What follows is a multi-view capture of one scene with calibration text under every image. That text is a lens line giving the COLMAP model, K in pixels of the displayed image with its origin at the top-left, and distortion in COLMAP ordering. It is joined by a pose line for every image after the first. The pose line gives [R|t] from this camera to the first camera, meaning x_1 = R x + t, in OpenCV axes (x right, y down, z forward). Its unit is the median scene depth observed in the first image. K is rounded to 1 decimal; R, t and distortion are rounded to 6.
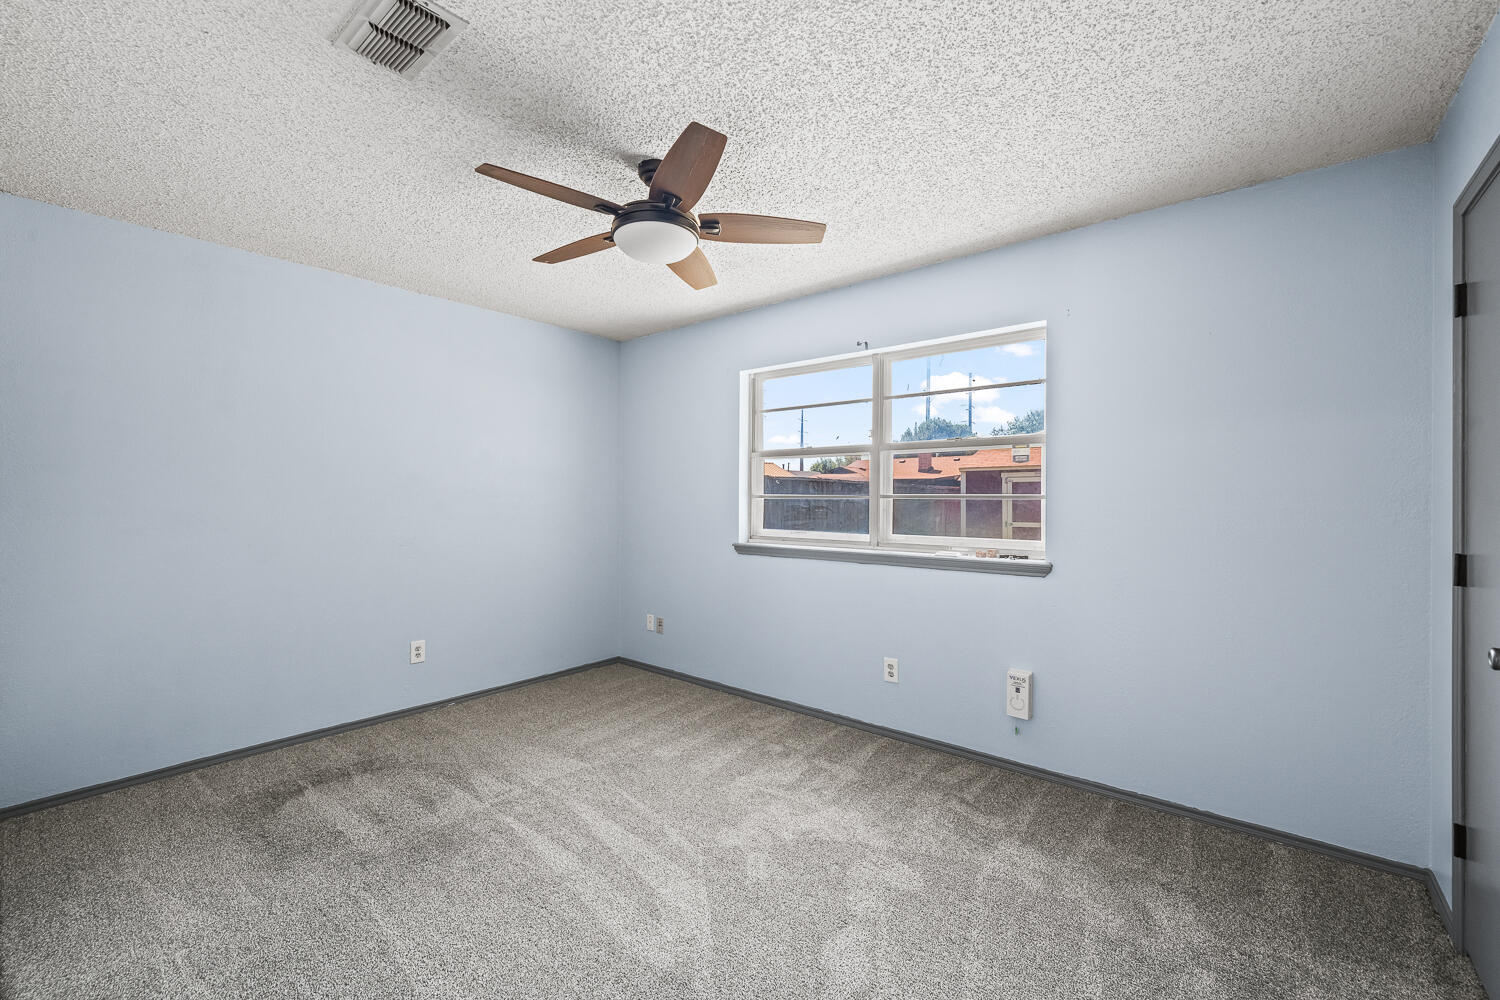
lens RADIAL K [[615.0, 0, 734.8], [0, 615.0, 493.0], [0, 0, 1]] dist [0.015114, -0.000078]
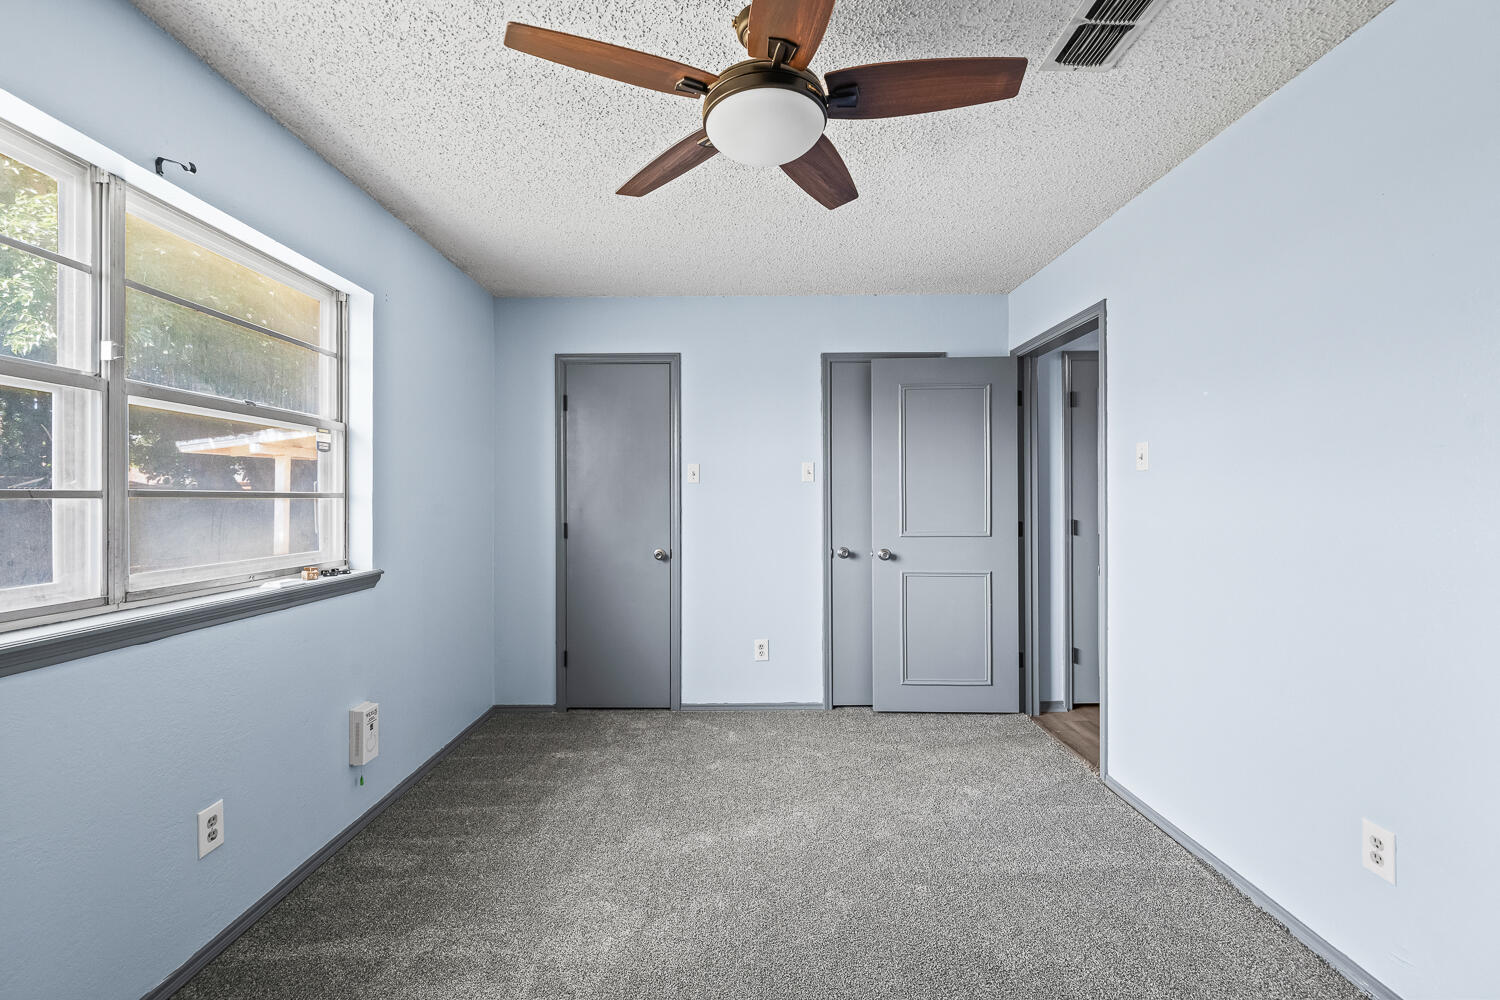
lens RADIAL K [[615.0, 0, 751.7], [0, 615.0, 497.0], [0, 0, 1]] dist [0.015114, -0.000078]
pose [[-0.643081, 0.006118, 0.765774, -0.514134], [0.003838, 0.999981, -0.004766, 0.015150], [-0.765789, -0.000126, -0.643092, 1.146845]]
